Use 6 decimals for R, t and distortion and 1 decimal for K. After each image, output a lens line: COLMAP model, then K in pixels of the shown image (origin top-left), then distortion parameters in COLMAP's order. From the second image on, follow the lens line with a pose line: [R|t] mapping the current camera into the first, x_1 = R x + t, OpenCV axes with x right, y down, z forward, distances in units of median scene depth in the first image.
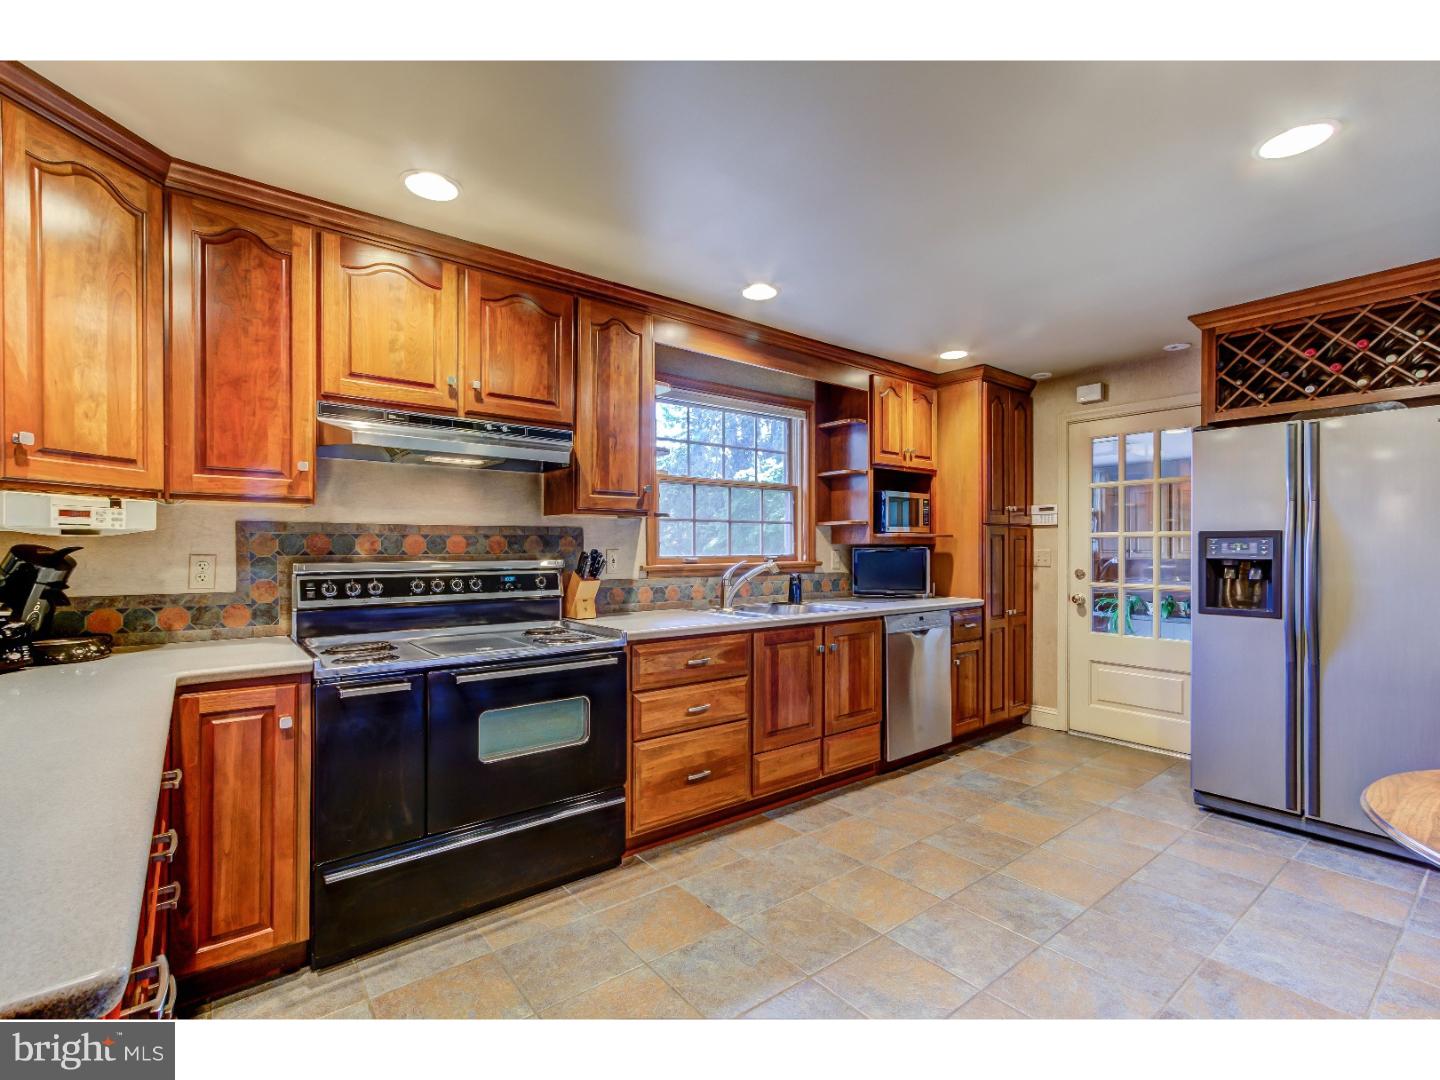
lens RADIAL K [[656.3, 0, 720.2], [0, 656.3, 545.6], [0, 0, 1]] dist [0.001869, 0.001470]
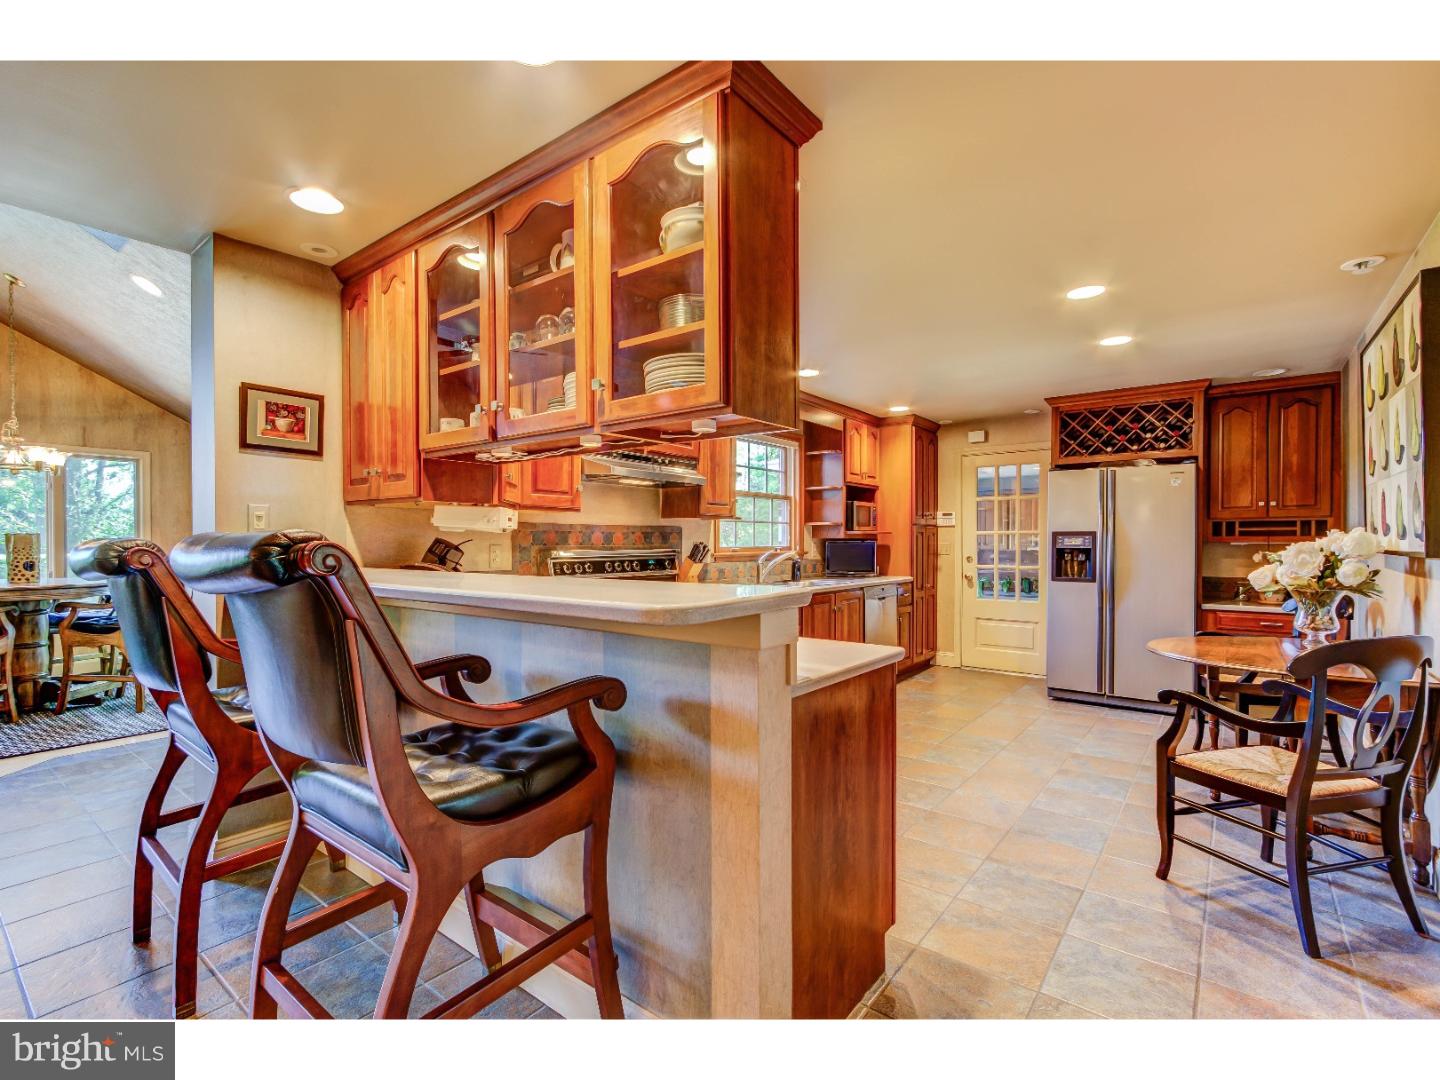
lens RADIAL K [[656.3, 0, 720.2], [0, 656.3, 544.9], [0, 0, 1]] dist [0.001869, 0.001470]
pose [[0.972628, 0.000264, 0.232366, -0.380096], [-0.002301, 0.999961, 0.008494, -0.000046], [-0.232355, -0.008796, 0.972591, -0.336304]]
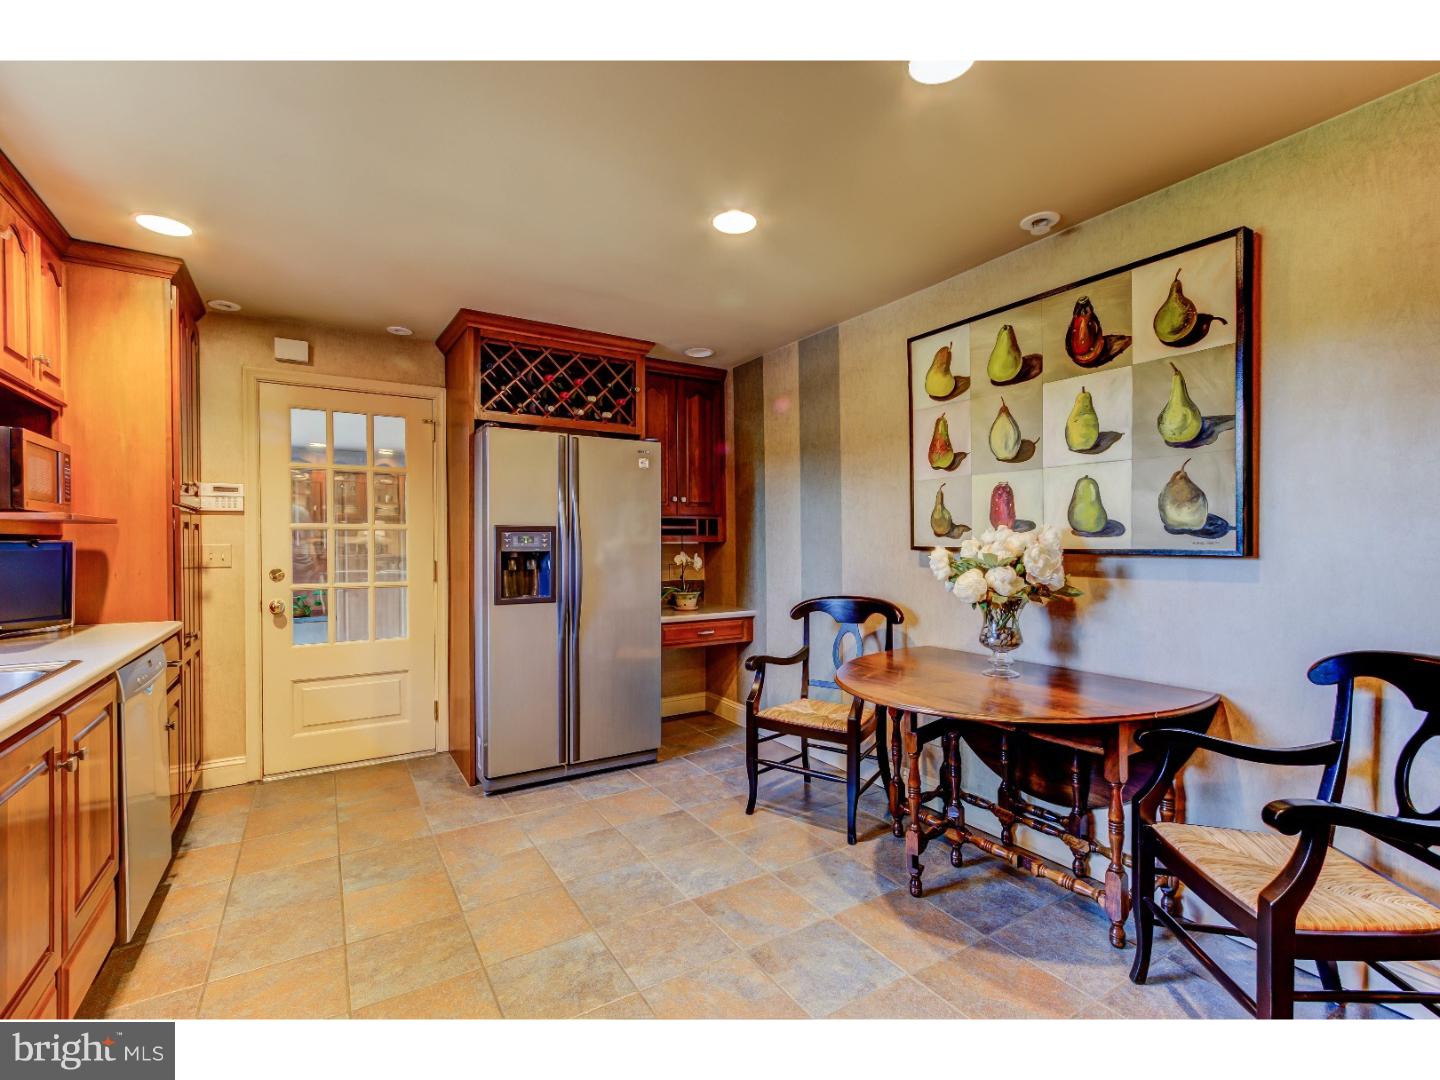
lens RADIAL K [[656.3, 0, 717.1], [0, 656.3, 548.4], [0, 0, 1]] dist [0.001869, 0.001470]
pose [[0.122963, -0.007174, 0.992385, -0.197187], [-0.000686, 0.999973, 0.007314, 0.005777], [-0.992411, -0.001580, 0.122955, 0.429479]]
